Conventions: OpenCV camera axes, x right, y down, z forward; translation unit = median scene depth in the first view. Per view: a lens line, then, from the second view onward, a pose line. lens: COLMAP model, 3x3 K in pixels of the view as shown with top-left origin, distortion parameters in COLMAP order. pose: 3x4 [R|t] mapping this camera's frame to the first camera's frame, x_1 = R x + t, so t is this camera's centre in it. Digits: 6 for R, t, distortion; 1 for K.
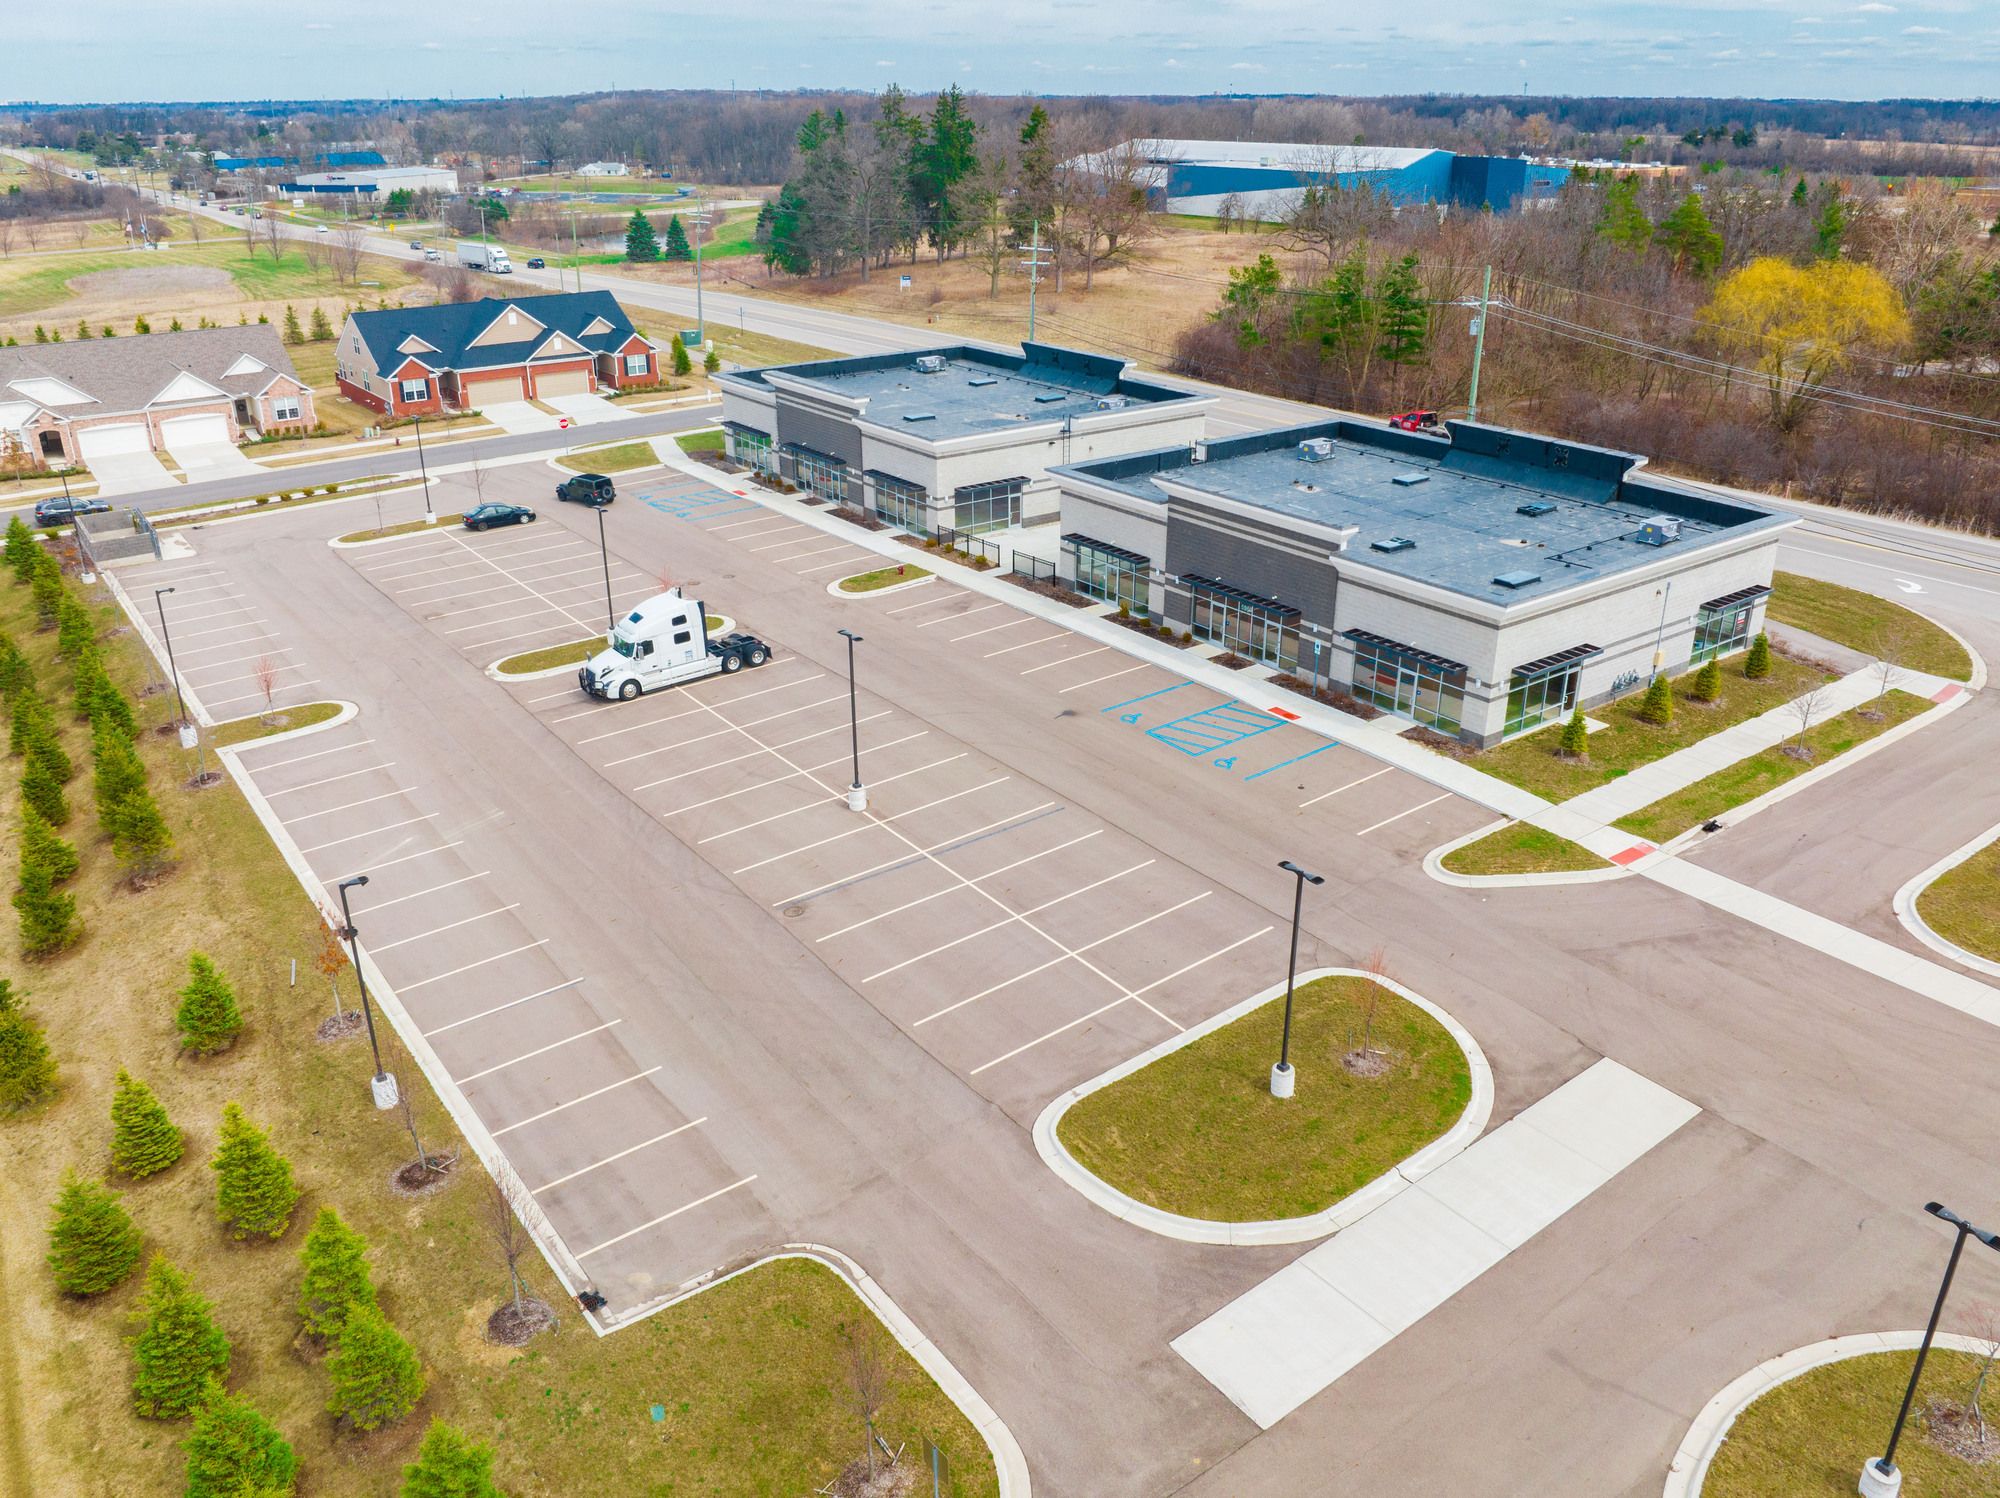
lens RADIAL K [[1508.9, 0, 986.0], [0, 1508.9, 767.8], [0, 0, 1]] dist [-0.012423, -0.023290]
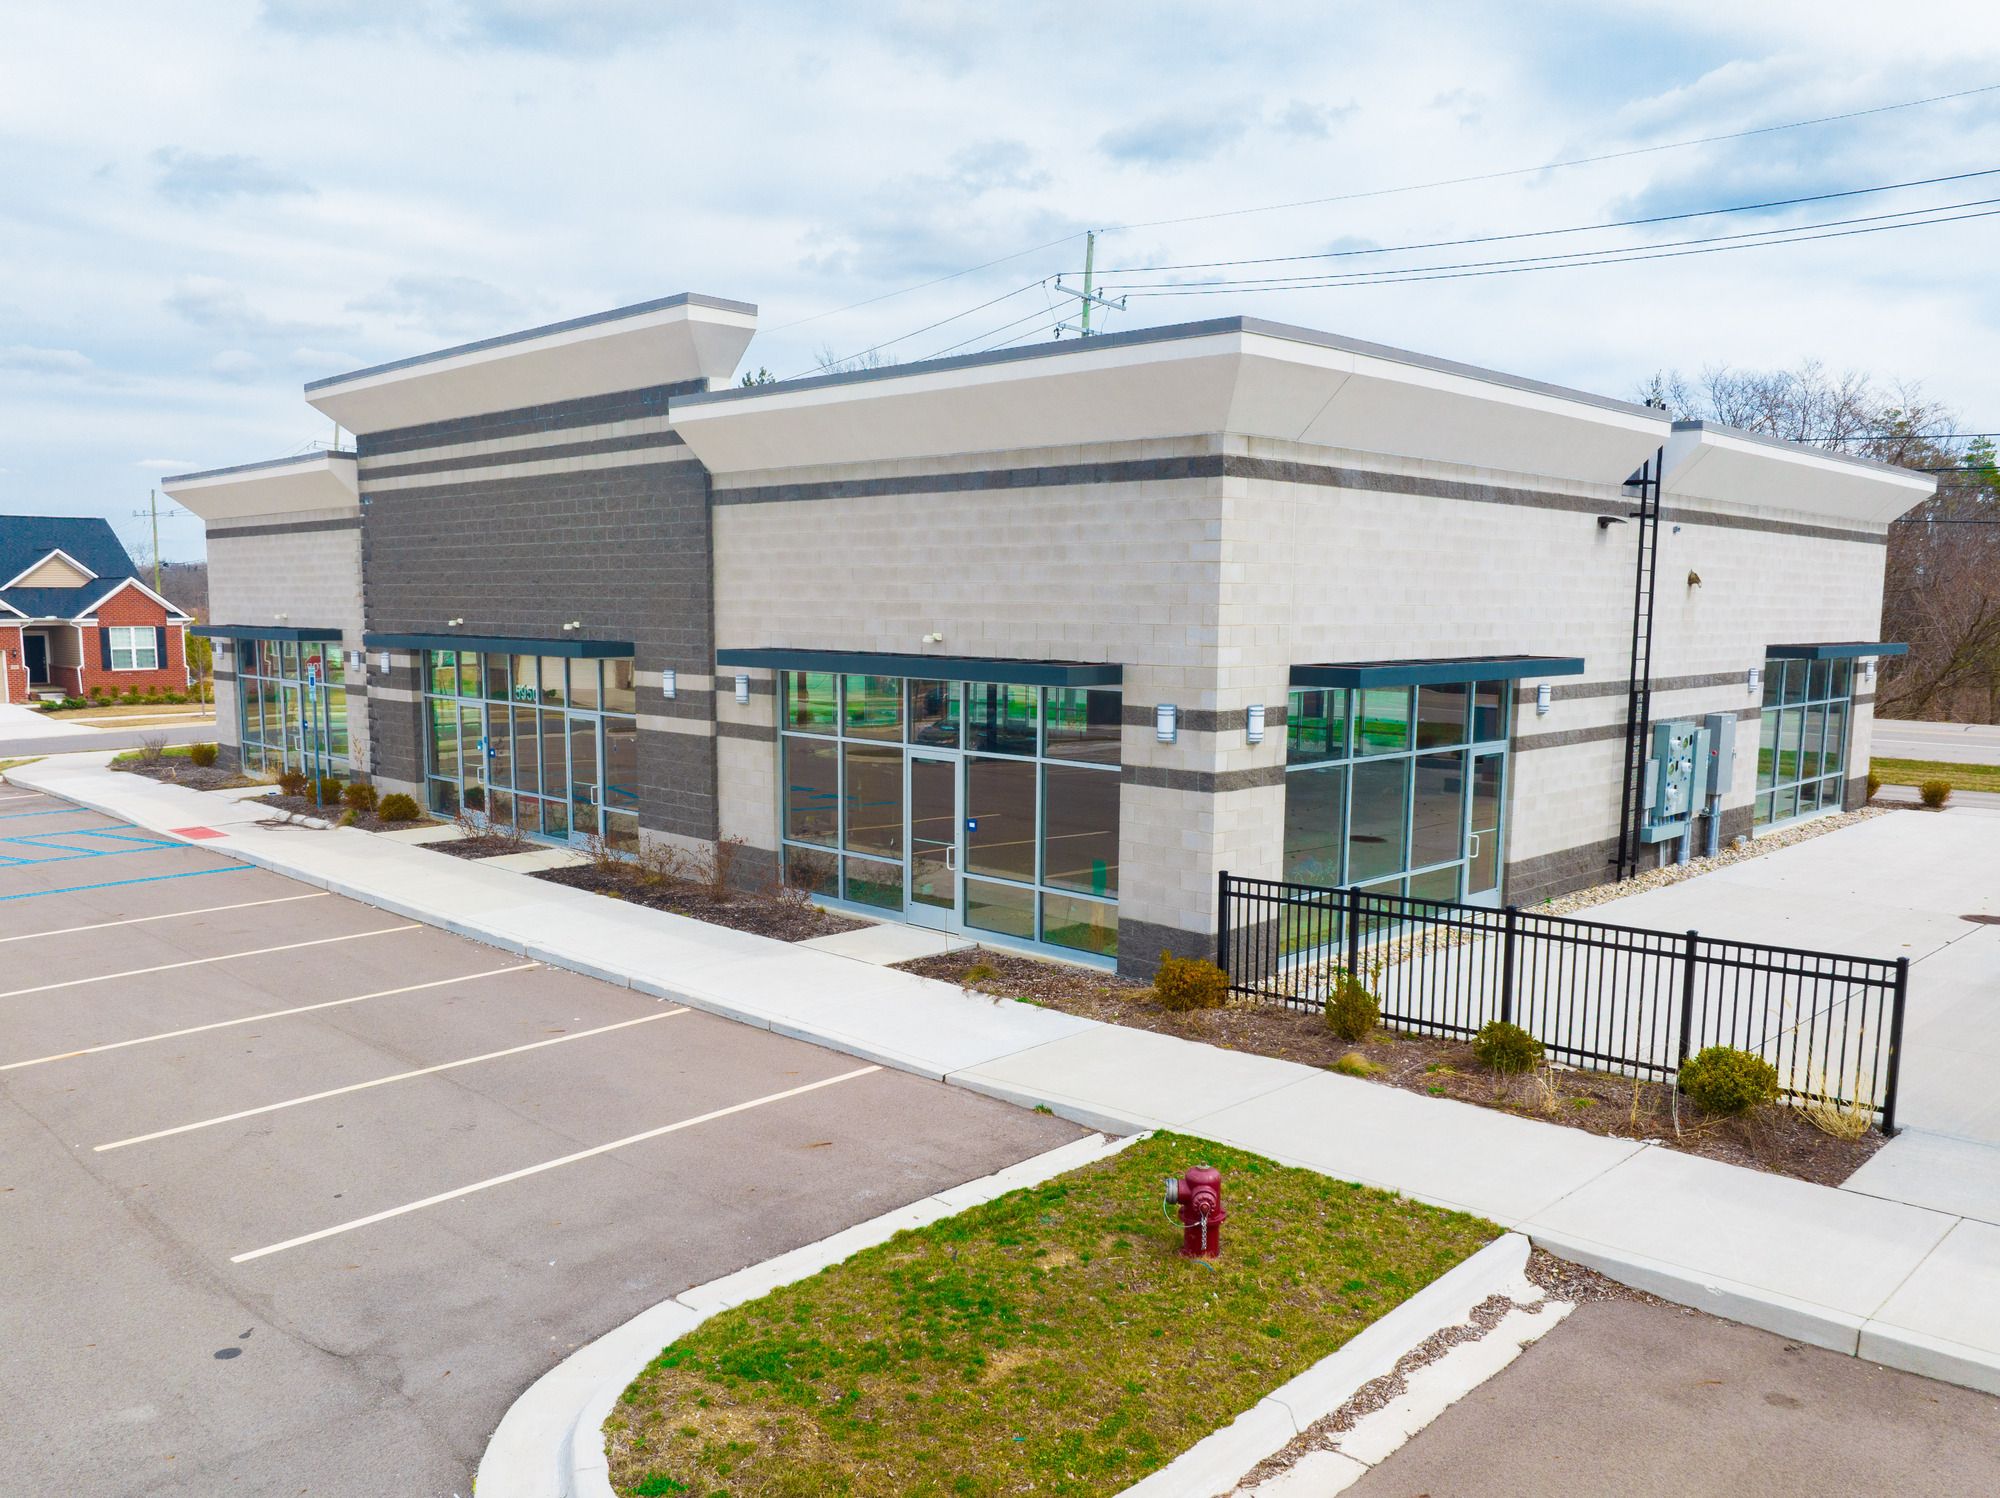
lens RADIAL K [[1567.1, 0, 979.2], [0, 1567.1, 861.4], [0, 0, 1]] dist [-0.032605, -0.018394]
pose [[0.987012, 0.003349, 0.160611, 0.232163], [0.039146, 0.964630, -0.260684, 0.030320], [-0.155803, 0.263585, 0.951971, 0.696932]]
